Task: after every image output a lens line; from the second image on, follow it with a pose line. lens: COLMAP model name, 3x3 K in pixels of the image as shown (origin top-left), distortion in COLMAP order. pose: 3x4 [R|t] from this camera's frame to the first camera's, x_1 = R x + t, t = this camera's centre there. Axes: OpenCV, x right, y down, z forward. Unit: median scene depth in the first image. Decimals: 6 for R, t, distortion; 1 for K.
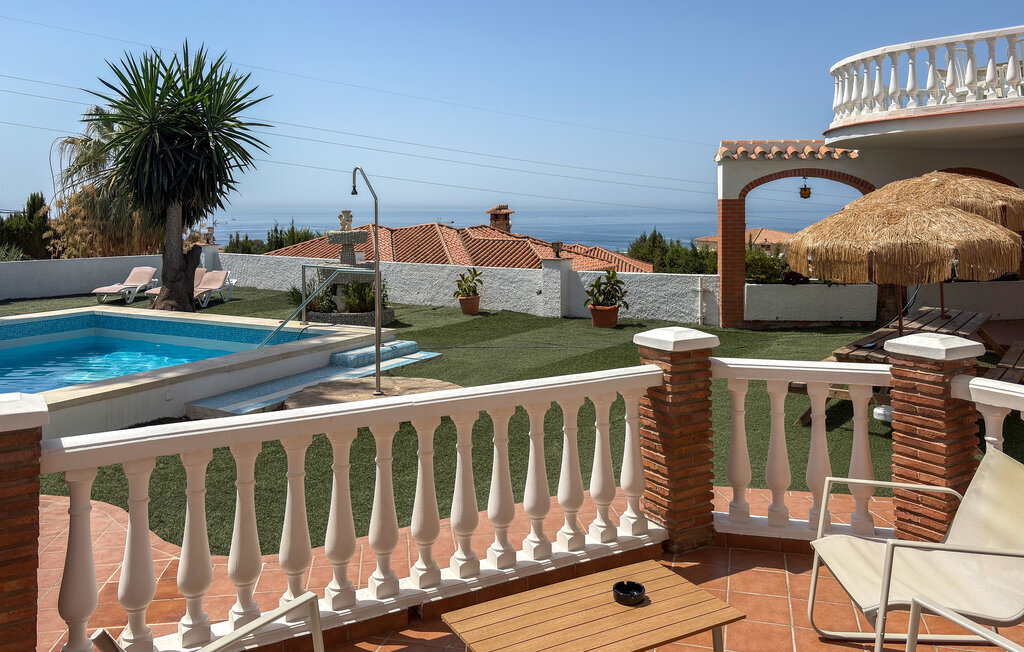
lens RADIAL K [[788.9, 0, 512.8], [0, 788.9, 265.1], [0, 0, 1]] dist [0.093417, -0.153271]
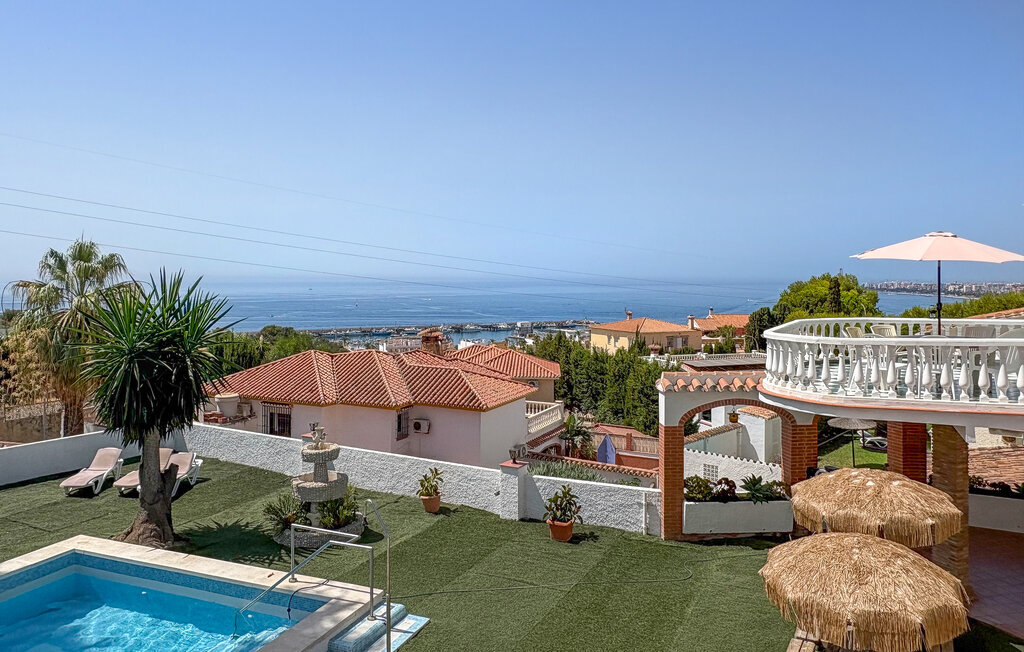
lens RADIAL K [[697.4, 0, 512.0], [0, 697.4, 326.0], [0, 0, 1]] dist [-0.006364, 0.002195]
pose [[0.991584, 0.003840, 0.129406, -0.074982], [-0.004276, 0.999986, 0.003095, -0.209015], [-0.129392, -0.003622, 0.991587, 0.038912]]
